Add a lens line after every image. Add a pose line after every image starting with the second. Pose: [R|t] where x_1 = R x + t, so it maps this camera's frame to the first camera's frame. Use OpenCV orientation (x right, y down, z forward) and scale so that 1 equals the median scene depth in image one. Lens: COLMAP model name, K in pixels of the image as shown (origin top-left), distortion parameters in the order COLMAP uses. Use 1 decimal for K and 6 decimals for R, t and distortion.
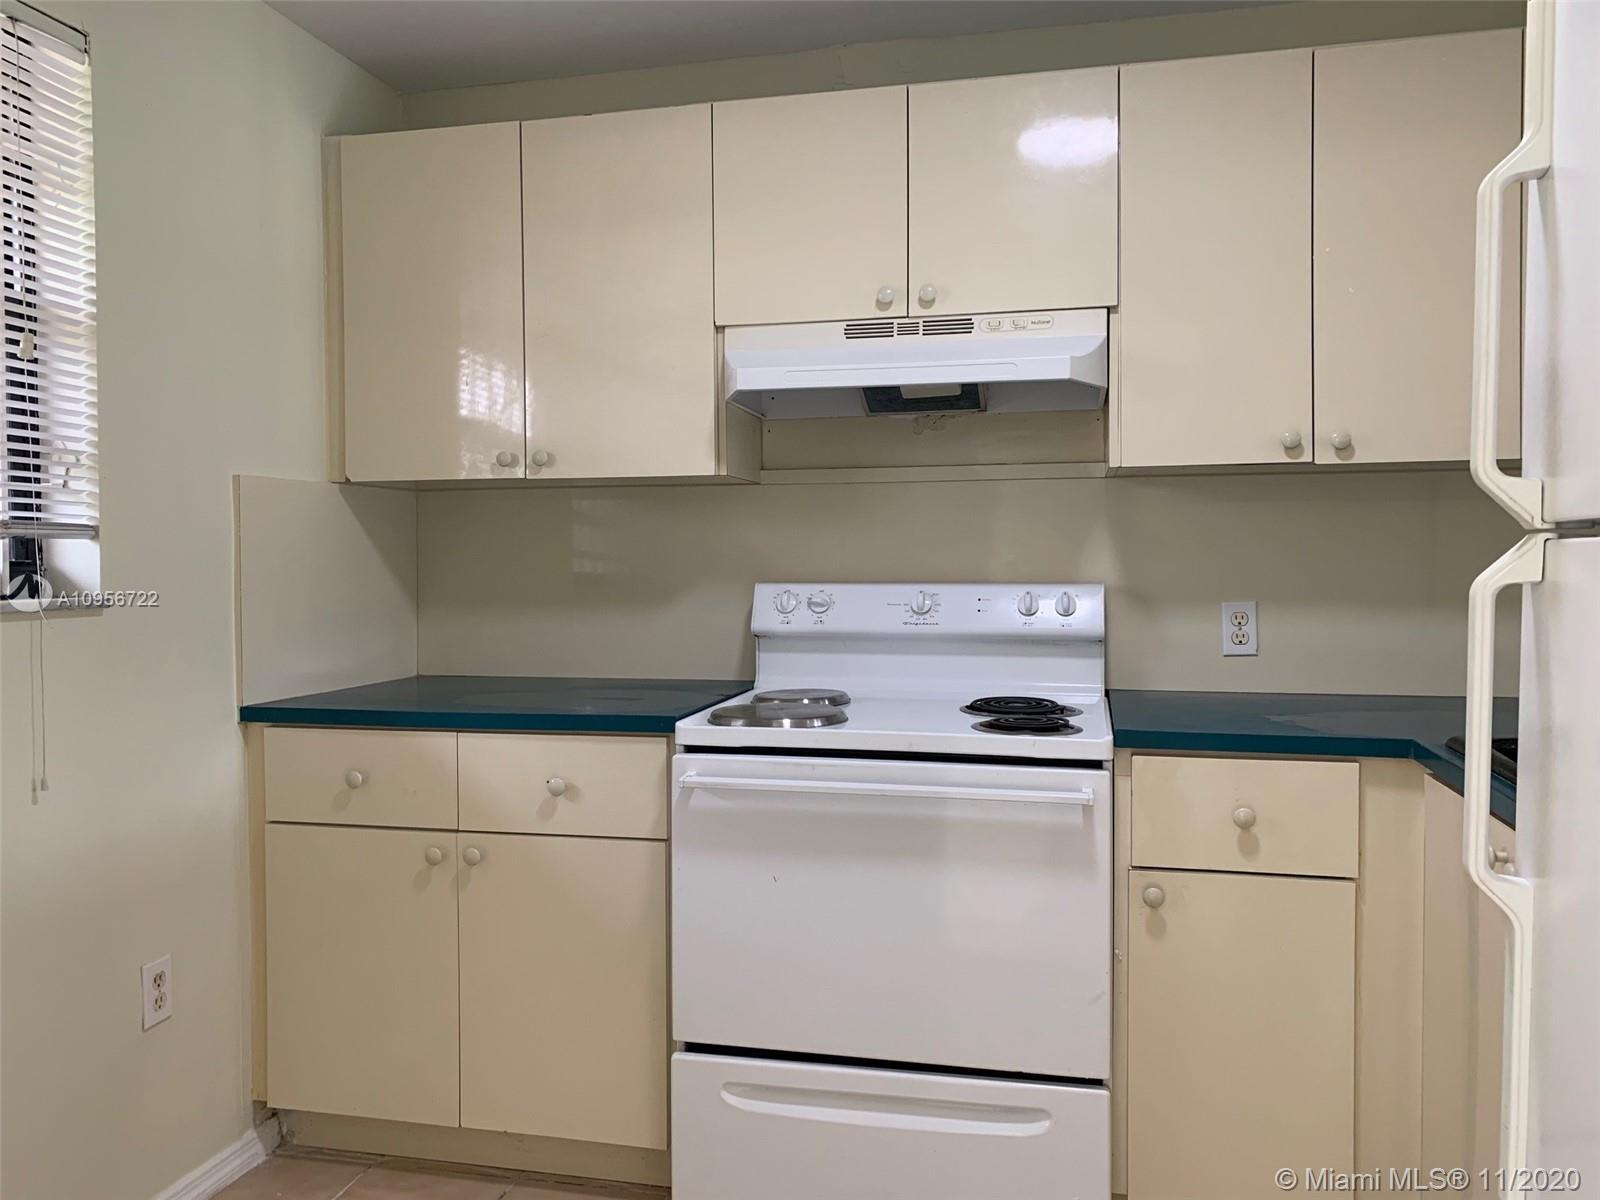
lens RADIAL K [[1207.2, 0, 800.0], [0, 1207.2, 600.0], [0, 0, 1]] dist [0.013018, -0.004185]
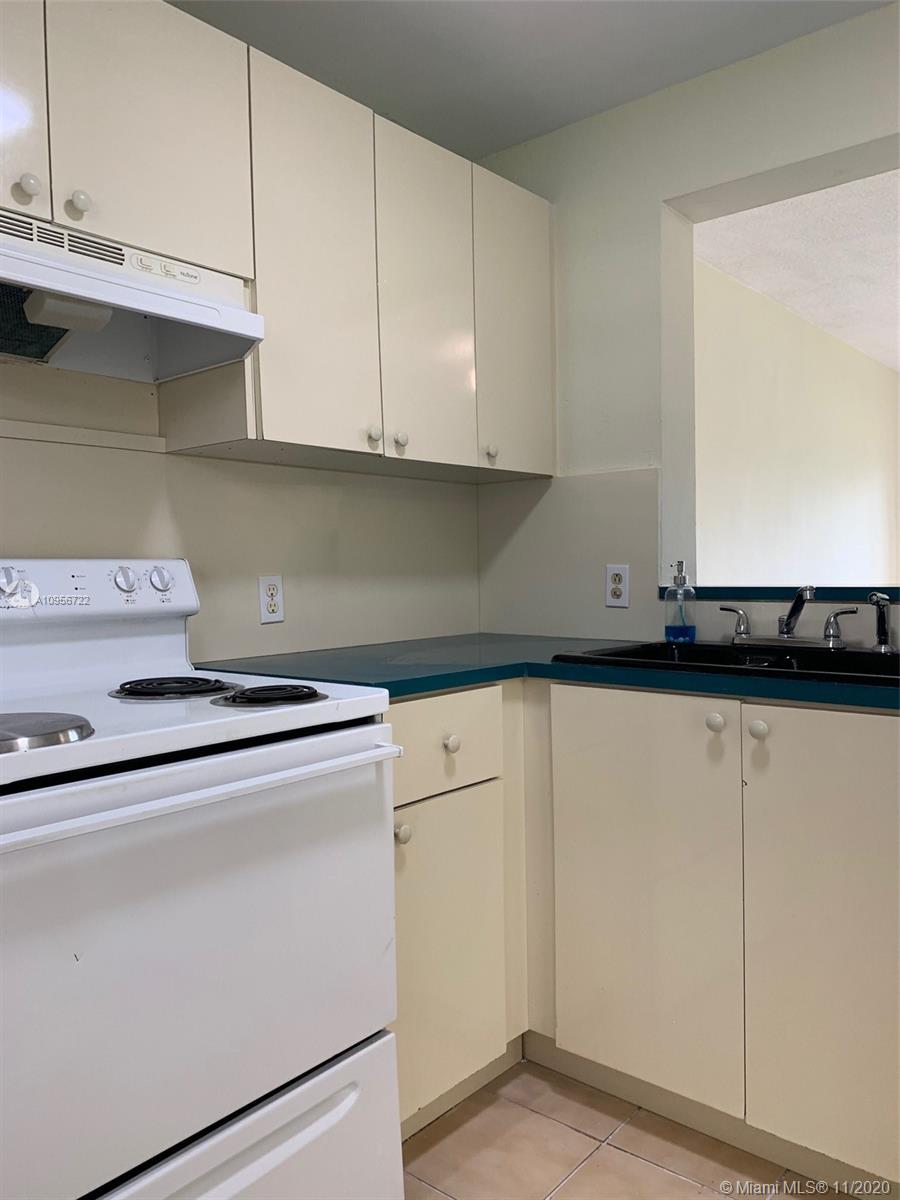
lens RADIAL K [[905.4, 0, 450.0], [0, 905.4, 600.0], [0, 0, 1]] dist [0.013018, -0.004185]
pose [[0.449583, -0.031857, 0.892670, -0.343098], [0.045769, 0.998873, 0.012596, 0.022944], [-0.892065, 0.035194, 0.450534, 0.497531]]
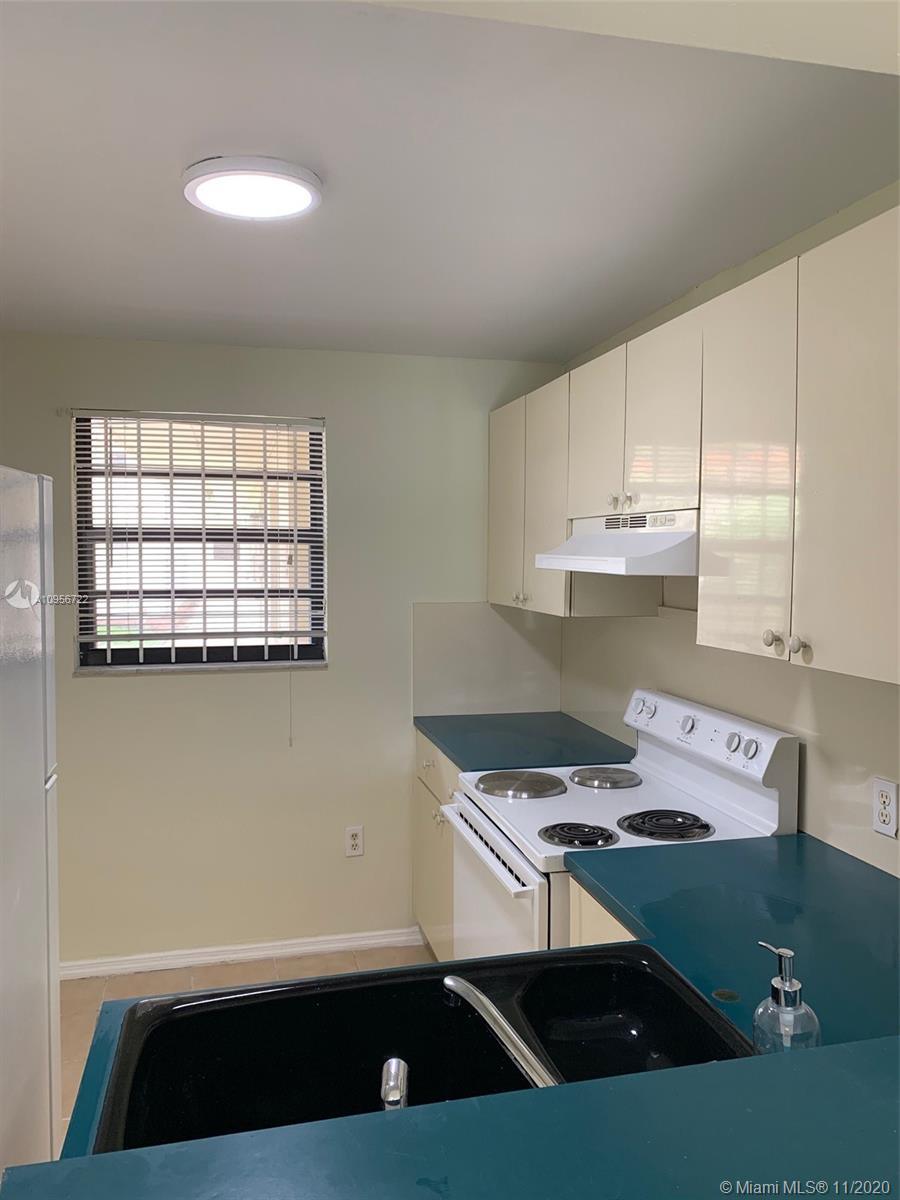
lens RADIAL K [[905.4, 0, 450.0], [0, 905.4, 600.0], [0, 0, 1]] dist [0.013018, -0.004185]
pose [[0.460126, 0.054842, -0.886158, 0.904263], [-0.037782, 0.998396, 0.042171, -0.174275], [0.887049, 0.014077, 0.461460, 0.363120]]
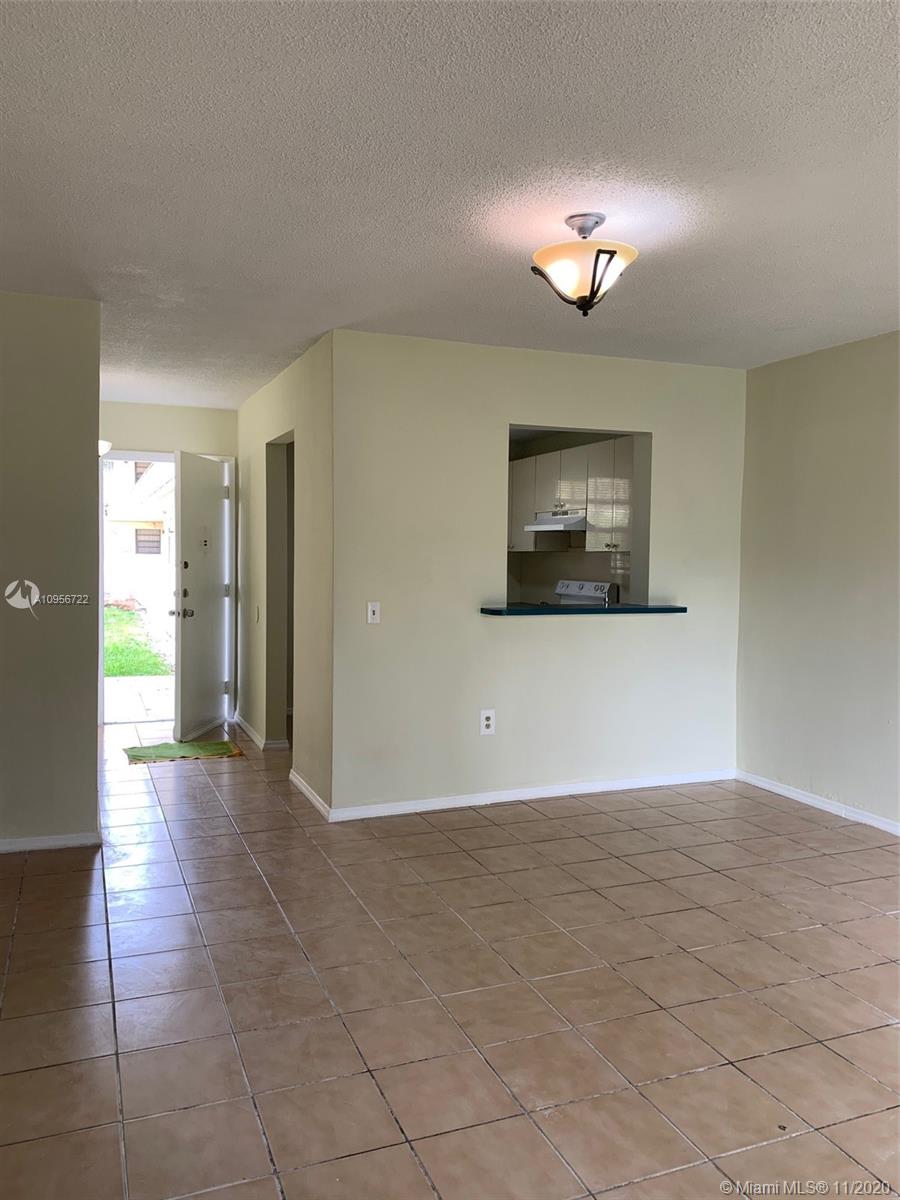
lens RADIAL K [[905.4, 0, 450.0], [0, 905.4, 600.0], [0, 0, 1]] dist [0.013018, -0.004185]
pose [[0.582938, 0.055312, -0.810632, 2.236175], [-0.046203, 0.998322, 0.034893, -0.035962], [0.811202, 0.017114, 0.584515, -0.957308]]
